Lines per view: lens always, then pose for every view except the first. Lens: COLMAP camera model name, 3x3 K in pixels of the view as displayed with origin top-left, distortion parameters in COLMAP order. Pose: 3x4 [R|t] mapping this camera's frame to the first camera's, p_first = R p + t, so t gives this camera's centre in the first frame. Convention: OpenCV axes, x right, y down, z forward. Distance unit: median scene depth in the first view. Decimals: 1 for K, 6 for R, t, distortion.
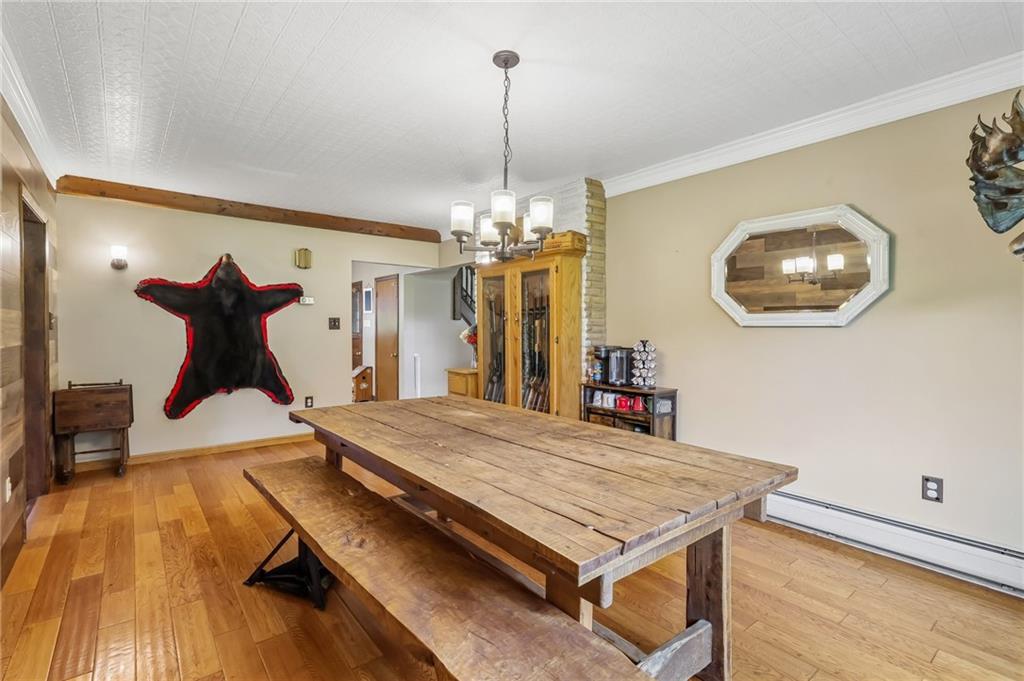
lens RADIAL K [[483.5, 0, 511.9], [0, 483.5, 335.5], [0, 0, 1]] dist [-0.005275, -0.000669]
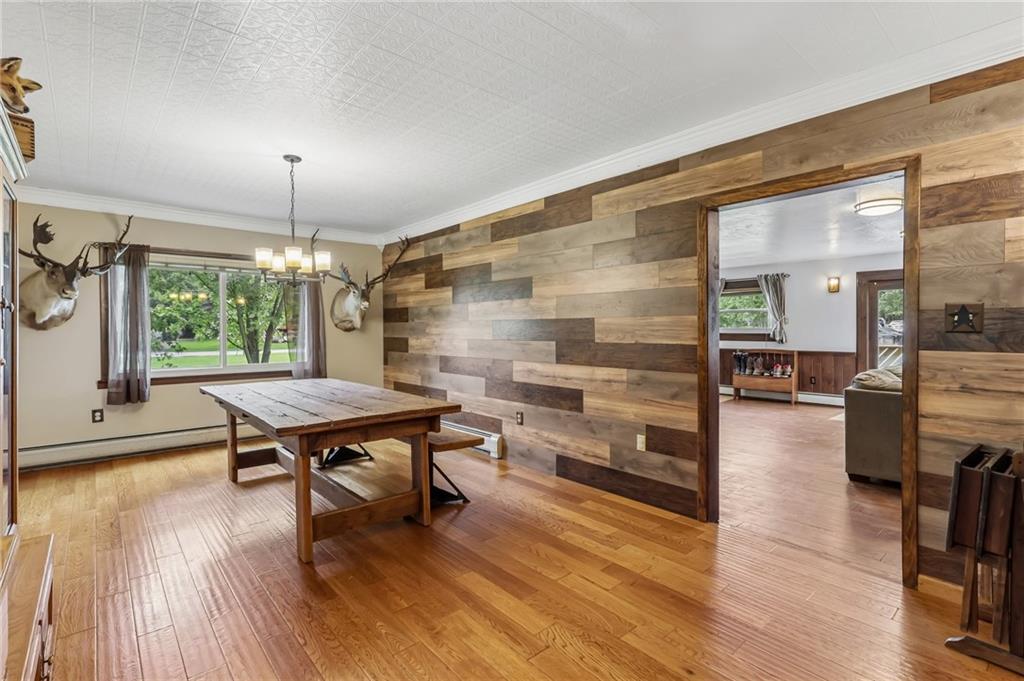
lens RADIAL K [[483.5, 0, 512.1], [0, 483.5, 335.6], [0, 0, 1]] dist [-0.005275, -0.000669]
pose [[-0.999187, 0.007787, -0.039554, -0.585749], [0.006883, 0.999713, 0.022961, -0.036291], [0.039722, 0.022670, -0.998954, 2.319413]]
